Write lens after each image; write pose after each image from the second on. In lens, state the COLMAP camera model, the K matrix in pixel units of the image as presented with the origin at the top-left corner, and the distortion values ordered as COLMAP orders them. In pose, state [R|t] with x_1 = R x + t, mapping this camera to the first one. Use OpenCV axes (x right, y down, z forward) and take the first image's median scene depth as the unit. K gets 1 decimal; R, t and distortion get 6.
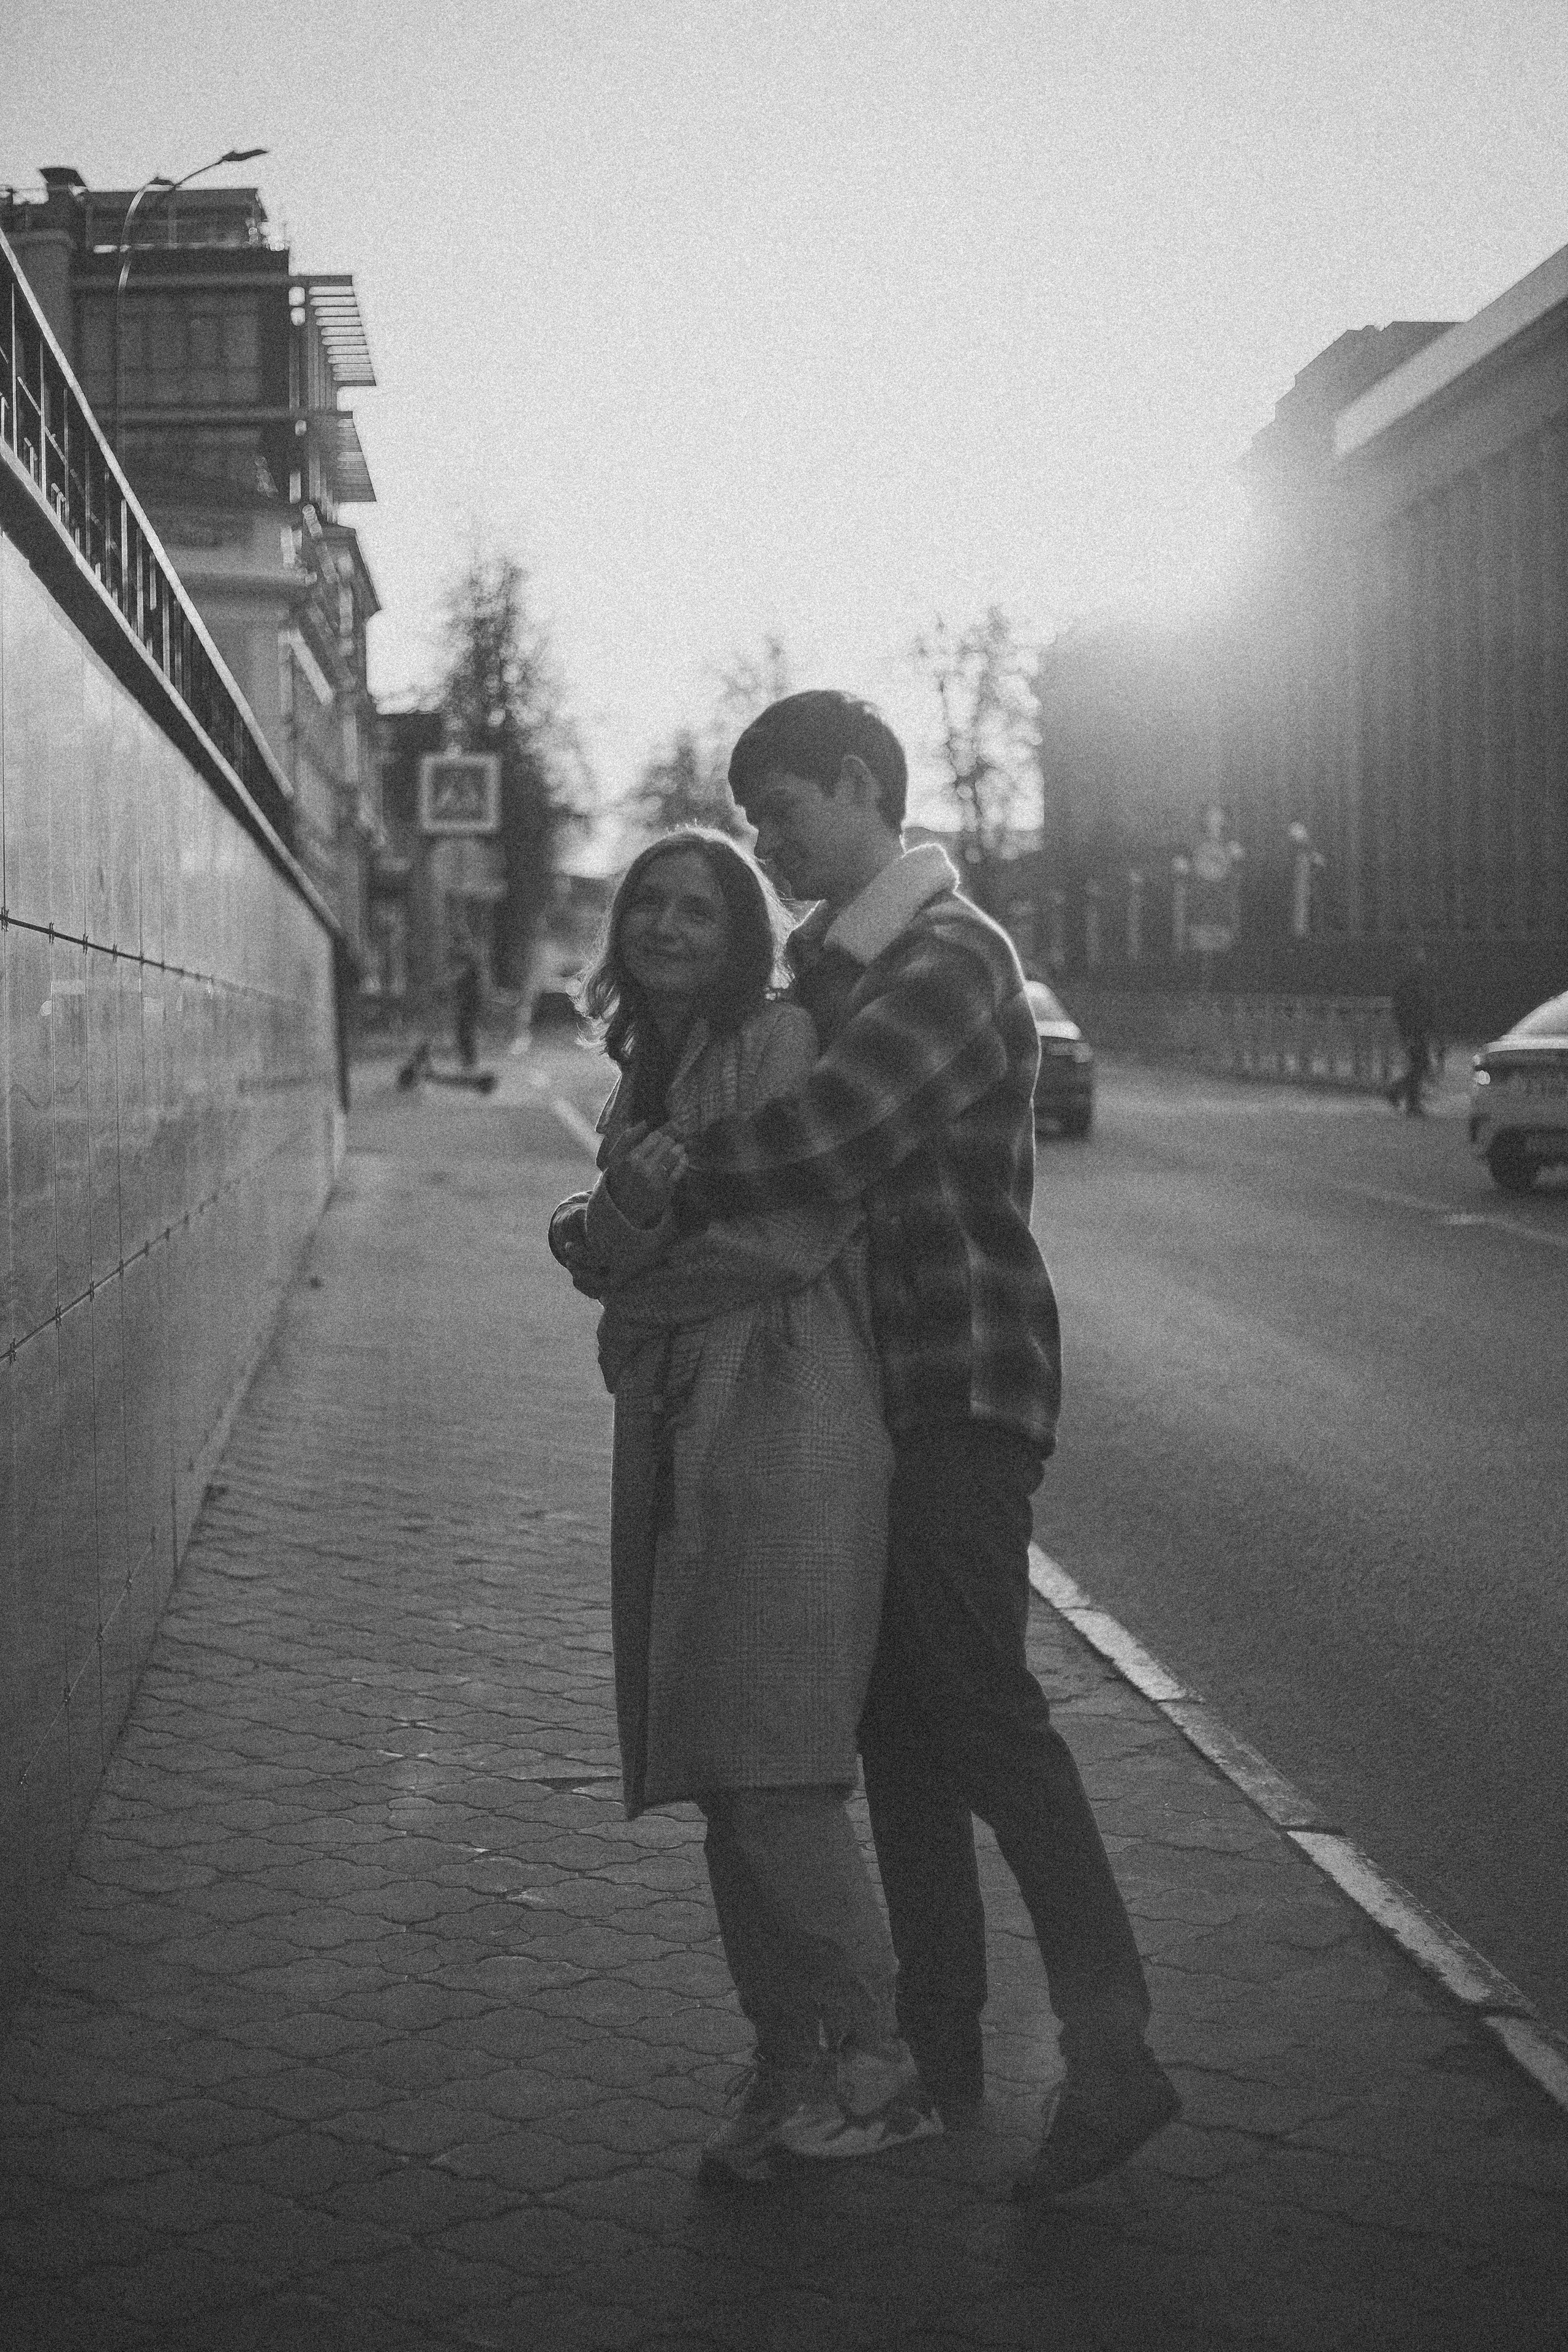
lens RADIAL K [[3460.8, 0, 784.0], [0, 3460.8, 1176.0], [0, 0, 1]] dist [-0.069908, -0.070041]
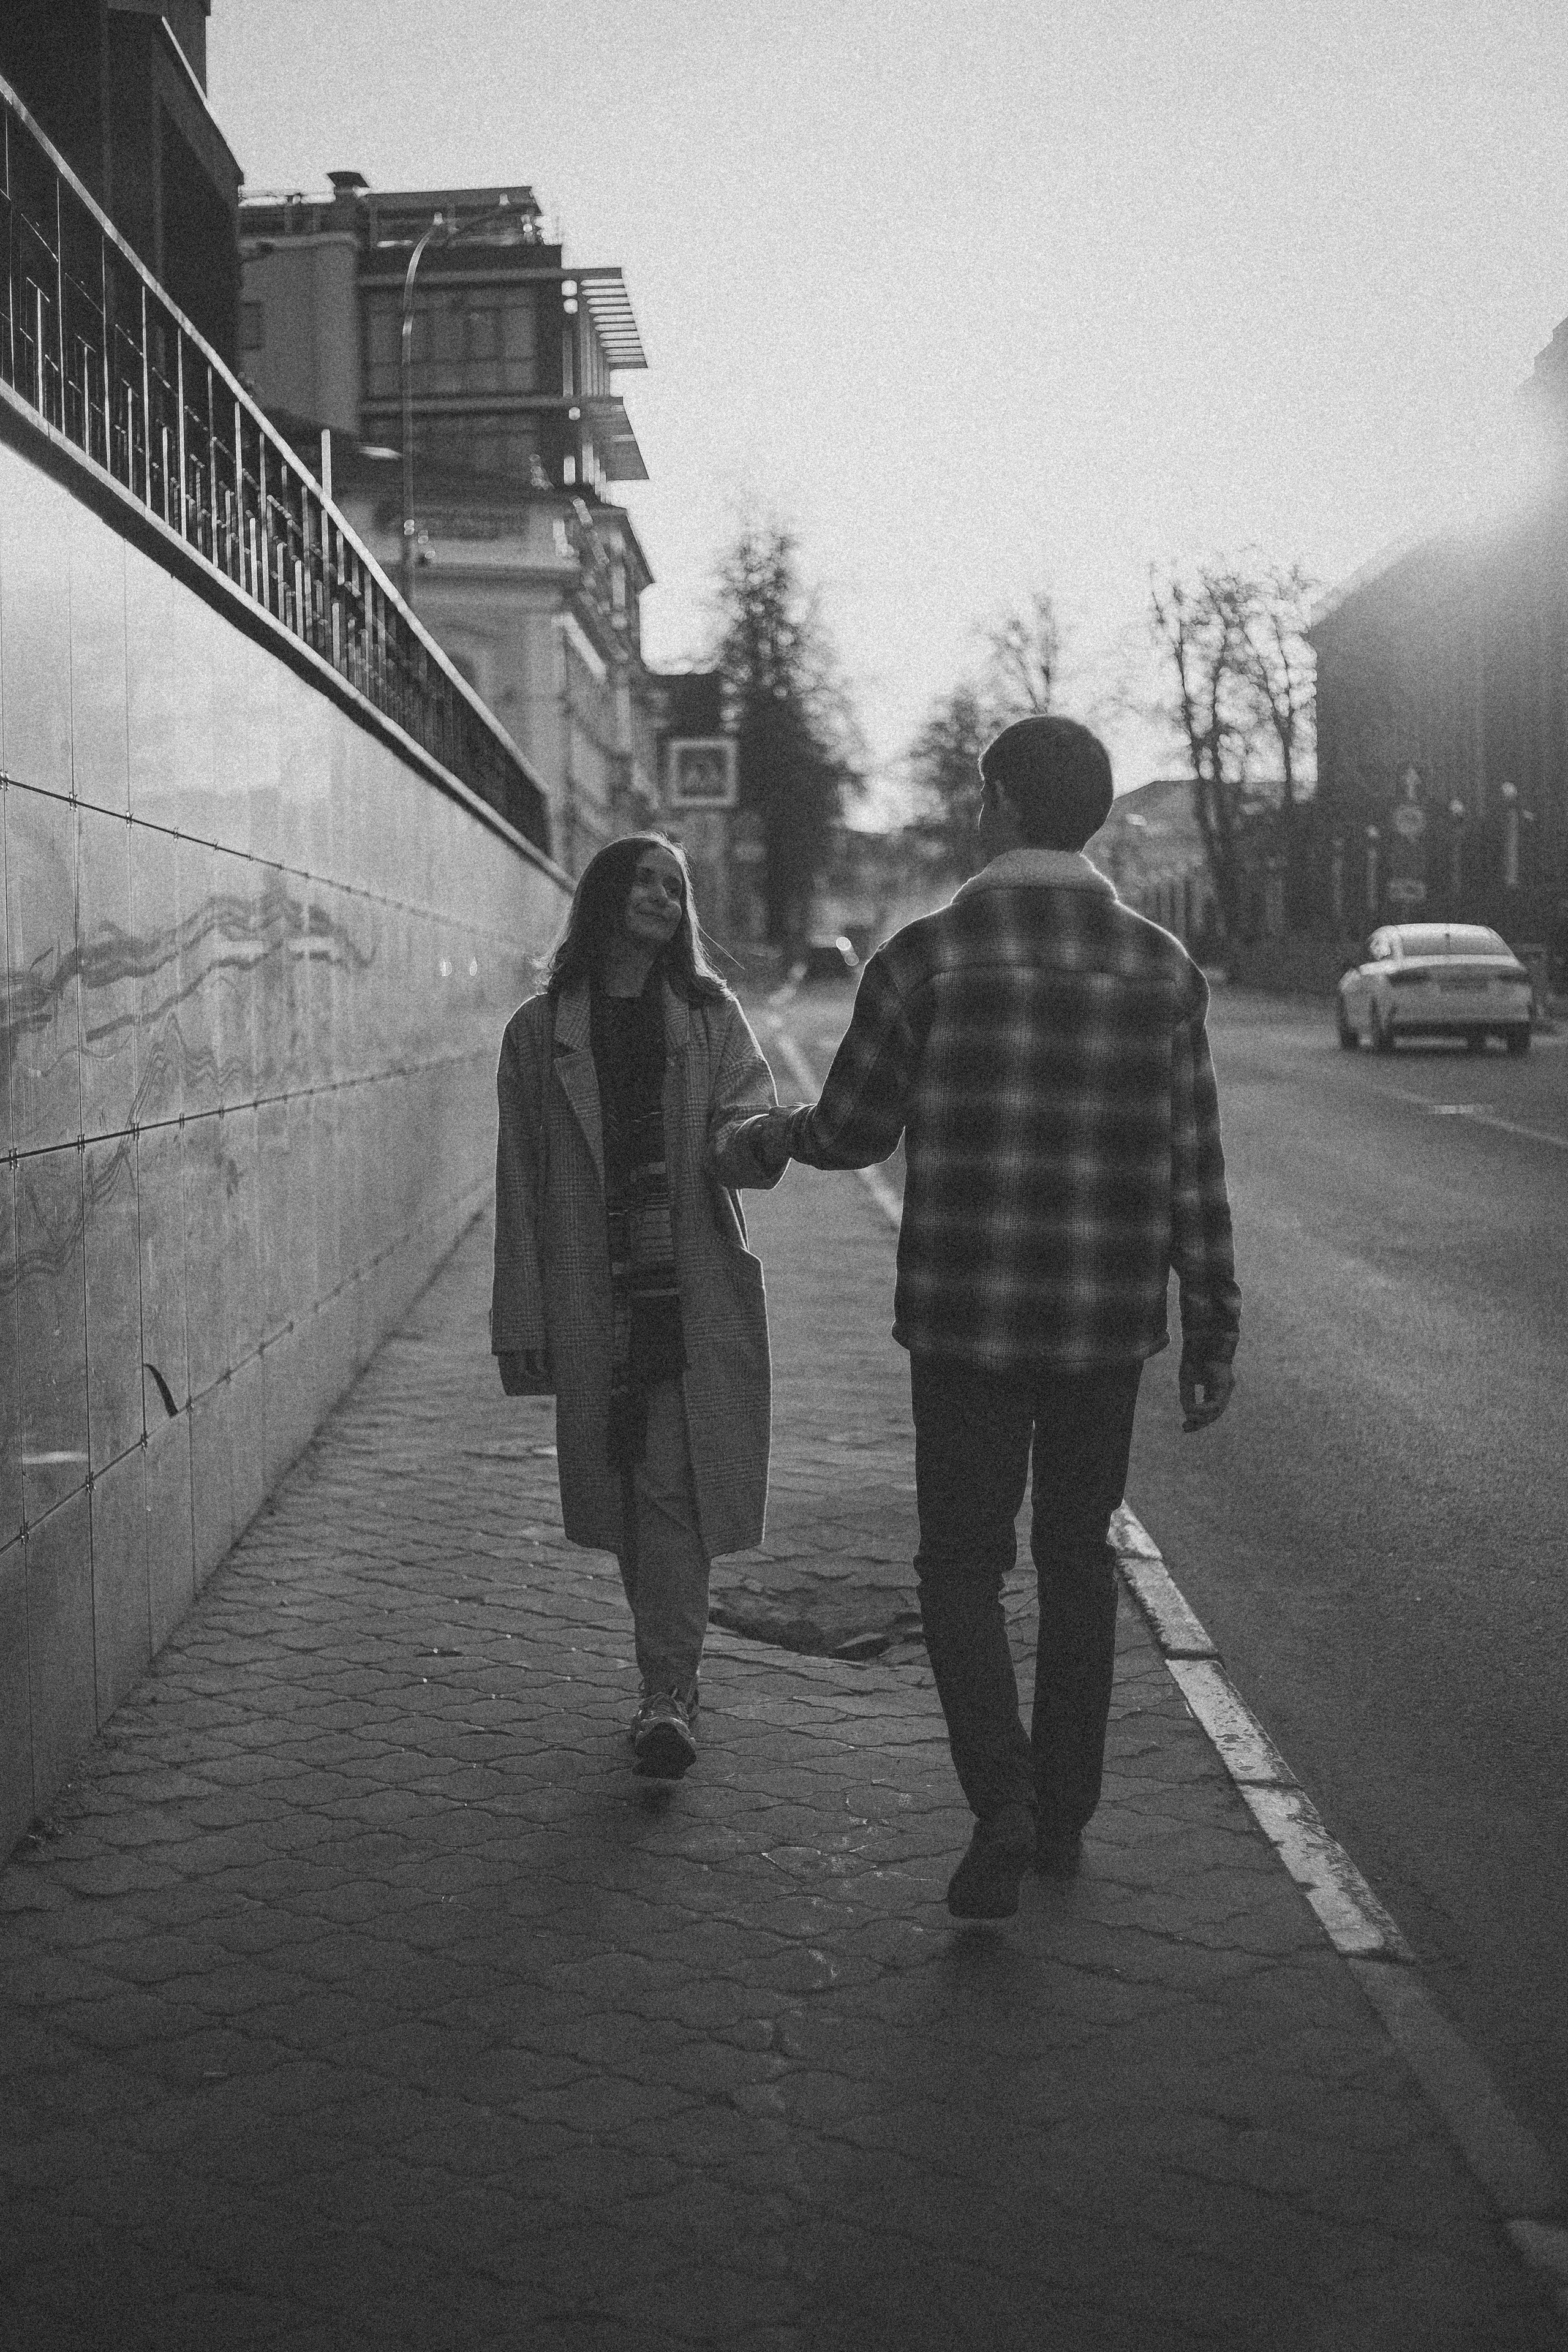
lens RADIAL K [[3810.8, 0, 784.0], [0, 3810.8, 1176.0], [0, 0, 1]] dist [-0.066058, -0.068428]
pose [[0.995938, -0.003732, -0.089961, 0.028588], [0.004248, 0.999976, 0.005544, 0.010169], [0.089938, -0.005904, 0.995930, -0.160876]]
